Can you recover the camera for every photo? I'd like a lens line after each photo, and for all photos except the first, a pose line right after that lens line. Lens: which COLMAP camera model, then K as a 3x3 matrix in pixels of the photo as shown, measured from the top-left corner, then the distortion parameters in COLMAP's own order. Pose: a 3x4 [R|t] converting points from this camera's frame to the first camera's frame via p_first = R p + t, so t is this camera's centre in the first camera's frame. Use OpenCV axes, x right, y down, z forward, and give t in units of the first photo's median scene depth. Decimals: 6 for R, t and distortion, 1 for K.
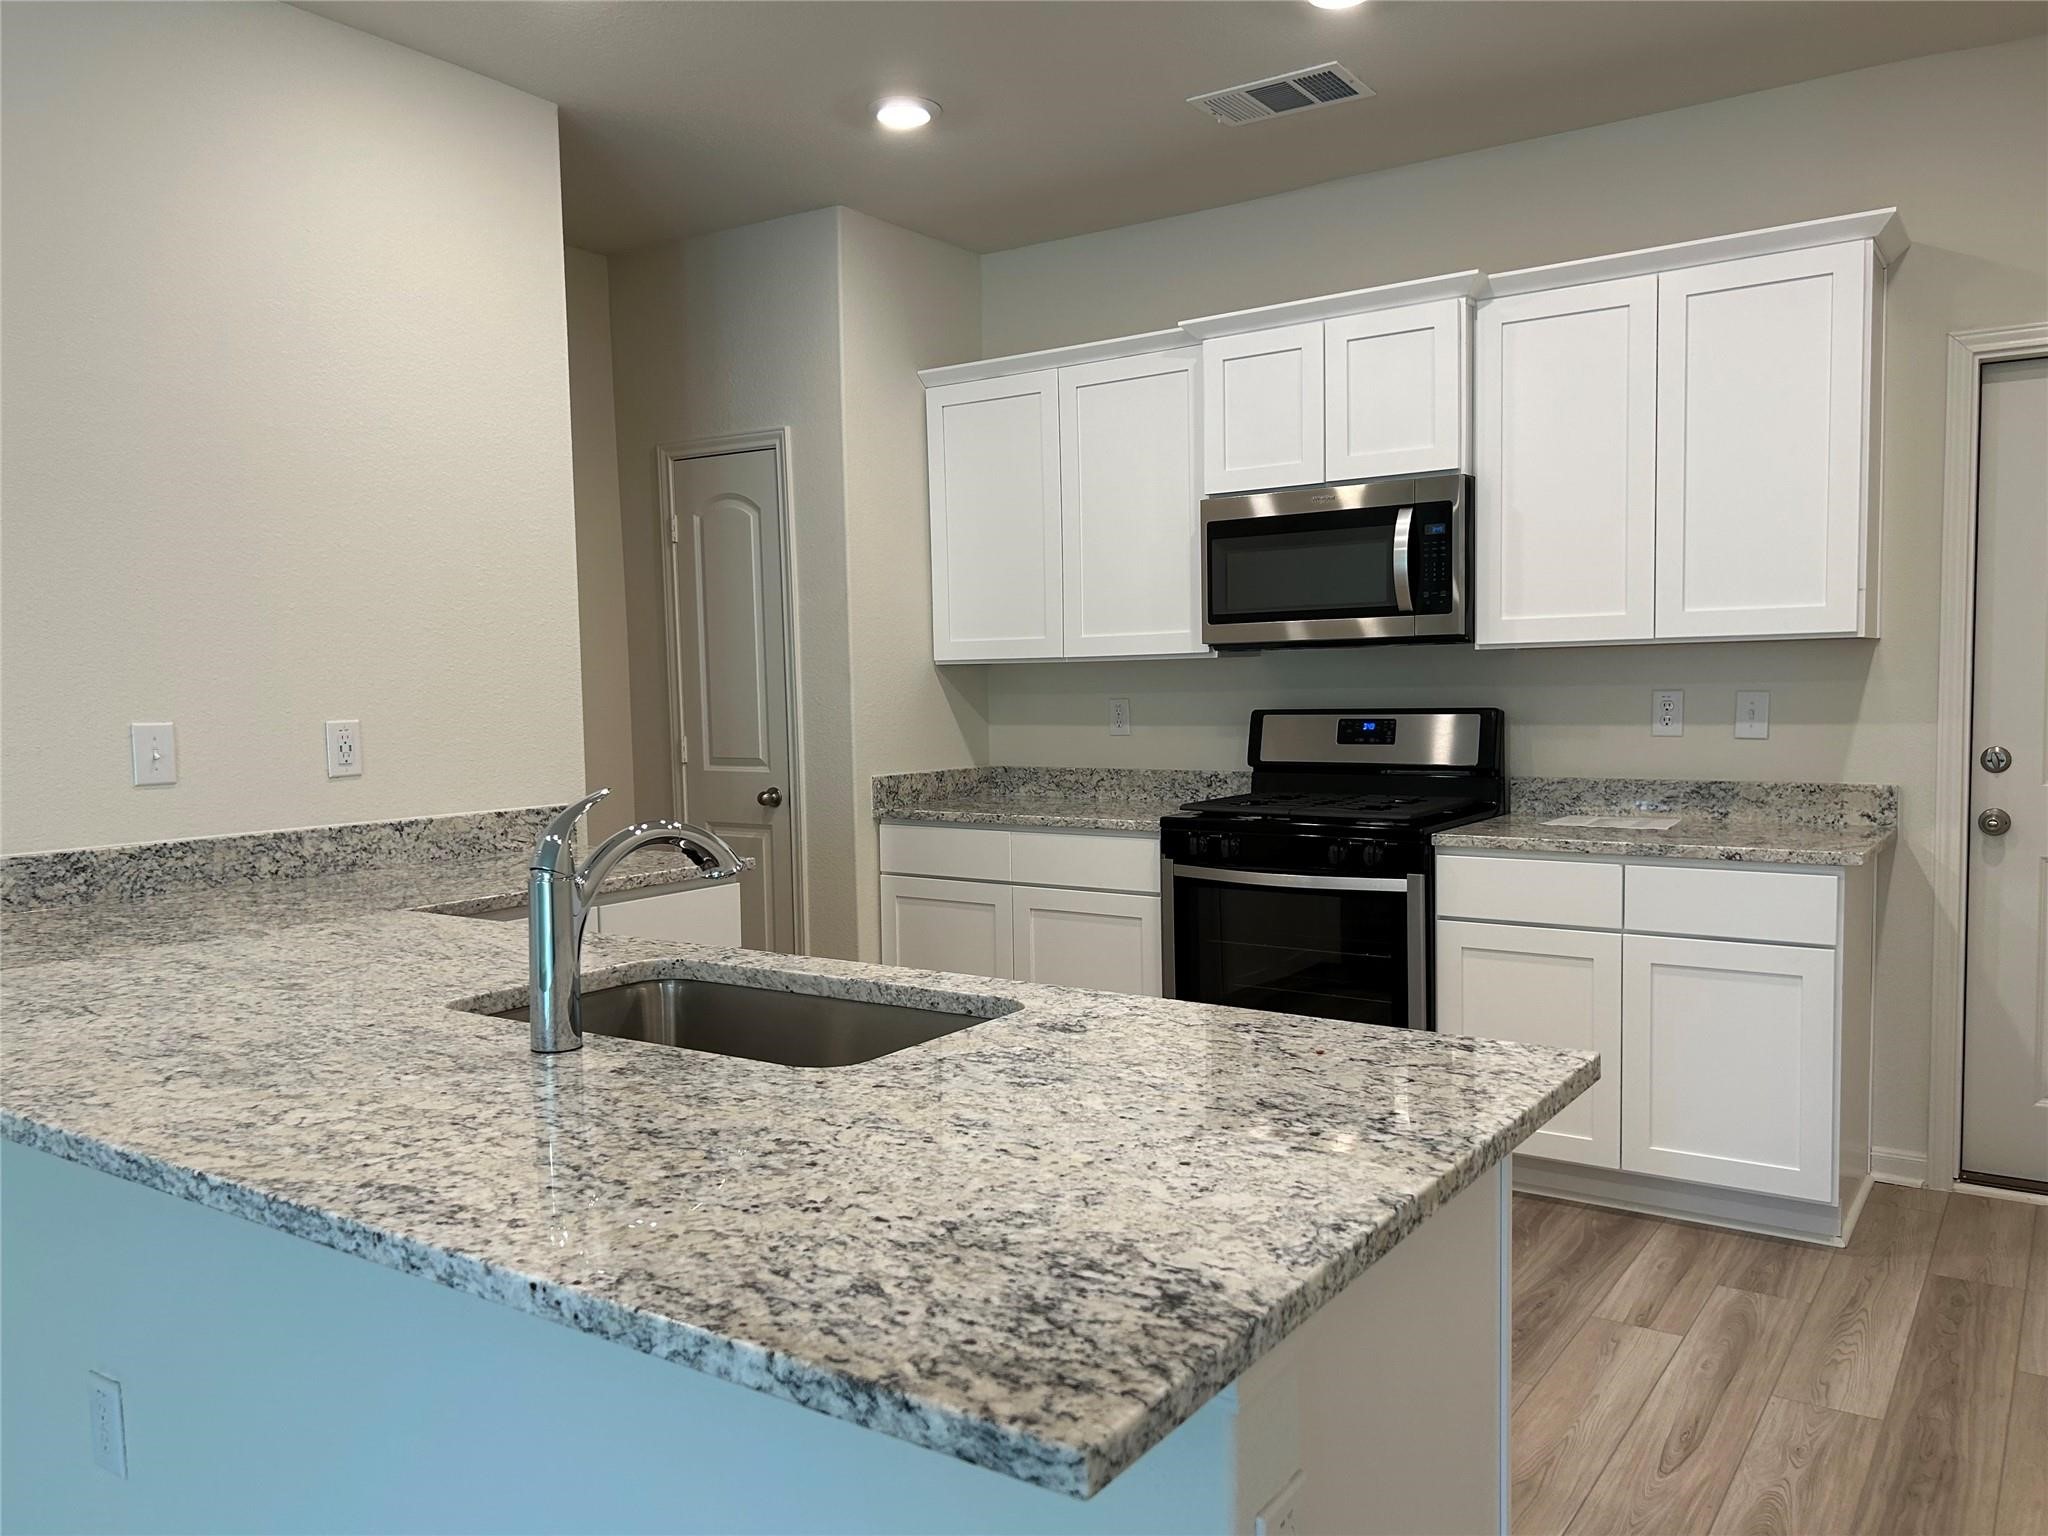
lens RADIAL K [[1538.5, 0, 1024.0], [0, 1538.5, 768.0], [0, 0, 1]] dist [0.028053, 0.000606]
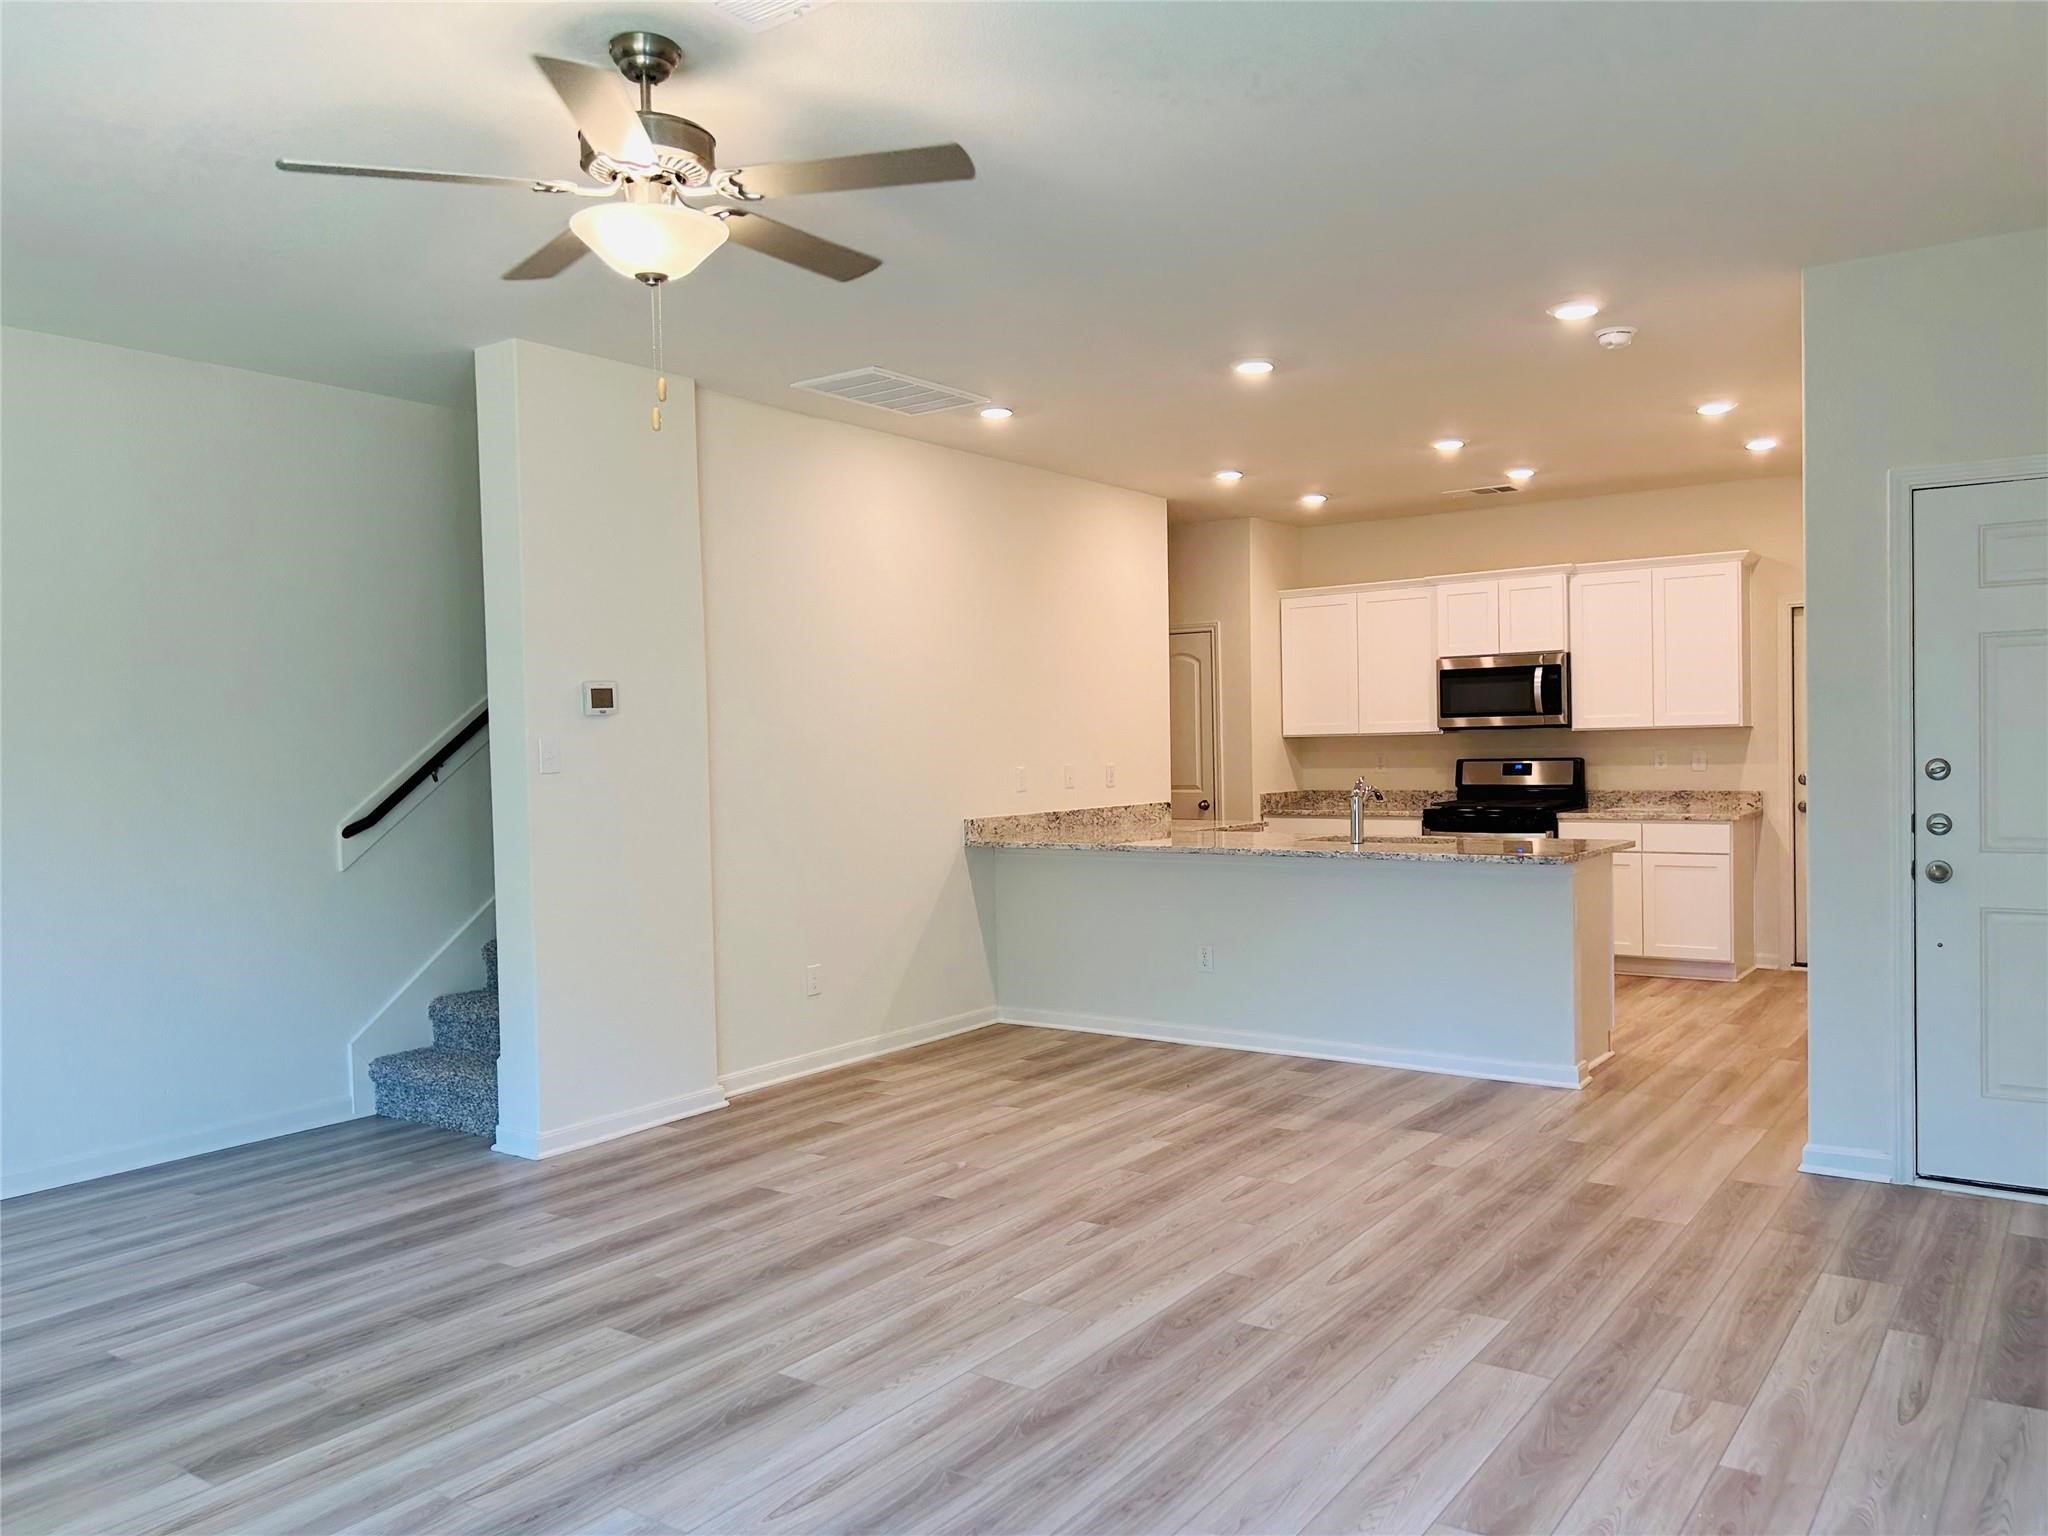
lens RADIAL K [[1481.1, 0, 1024.0], [0, 1481.1, 768.0], [0, 0, 1]] dist [0.006641, 0.000910]
pose [[0.999687, -0.002694, -0.024892, -0.411639], [0.001697, 0.999199, -0.039993, 0.055944], [0.024980, 0.039938, 0.998890, -1.064318]]
